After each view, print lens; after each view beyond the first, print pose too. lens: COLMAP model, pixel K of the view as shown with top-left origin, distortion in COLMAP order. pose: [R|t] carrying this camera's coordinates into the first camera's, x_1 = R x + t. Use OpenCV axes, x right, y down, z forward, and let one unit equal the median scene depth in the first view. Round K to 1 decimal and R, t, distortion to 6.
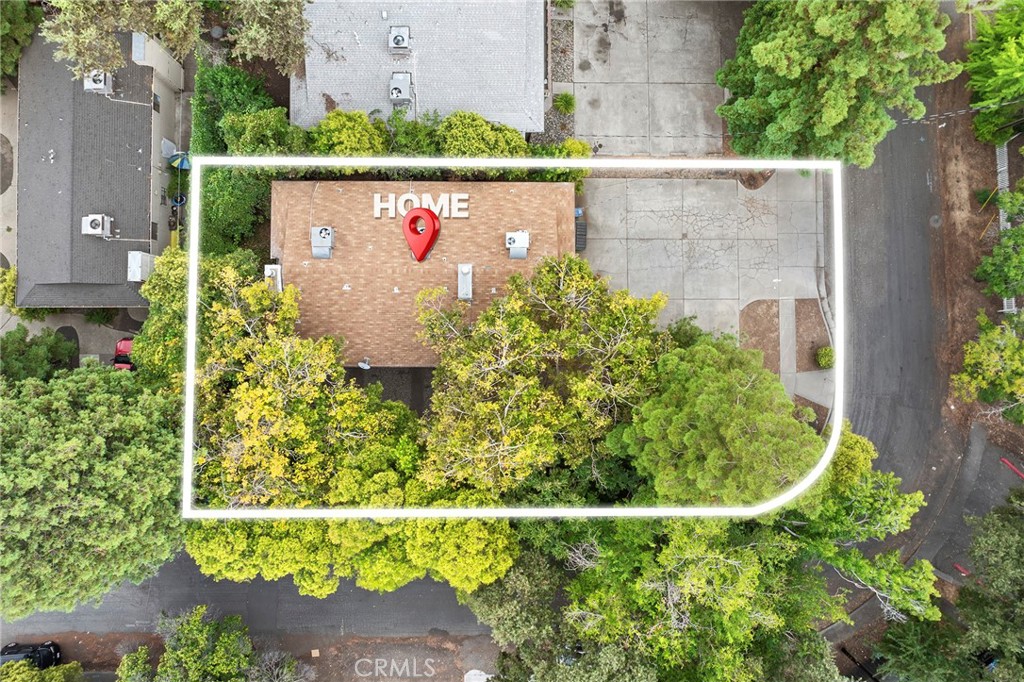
lens RADIAL K [[710.3, 0, 484.5], [0, 710.3, 341.9], [0, 0, 1]] dist [0.003178, 0.000698]
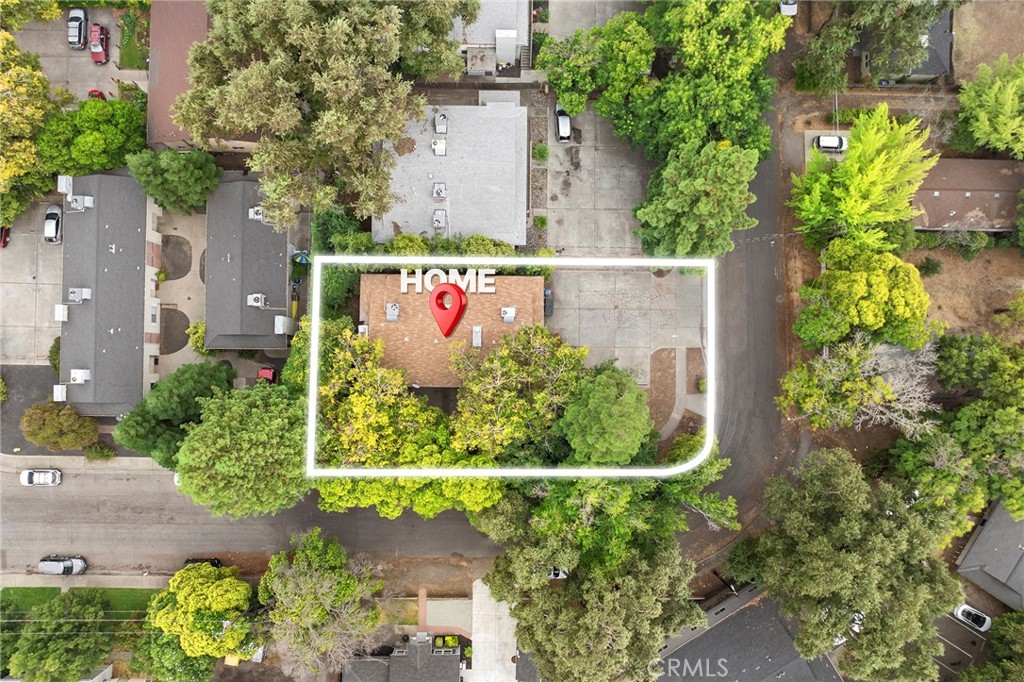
lens RADIAL K [[710.3, 0, 484.5], [0, 710.3, 341.9], [0, 0, 1]] dist [0.003178, 0.000698]
pose [[0.999894, 0.011664, -0.008678, 0.005745], [-0.012066, 0.998785, -0.047783, 0.008216], [0.008110, 0.047883, 0.998820, -0.714224]]
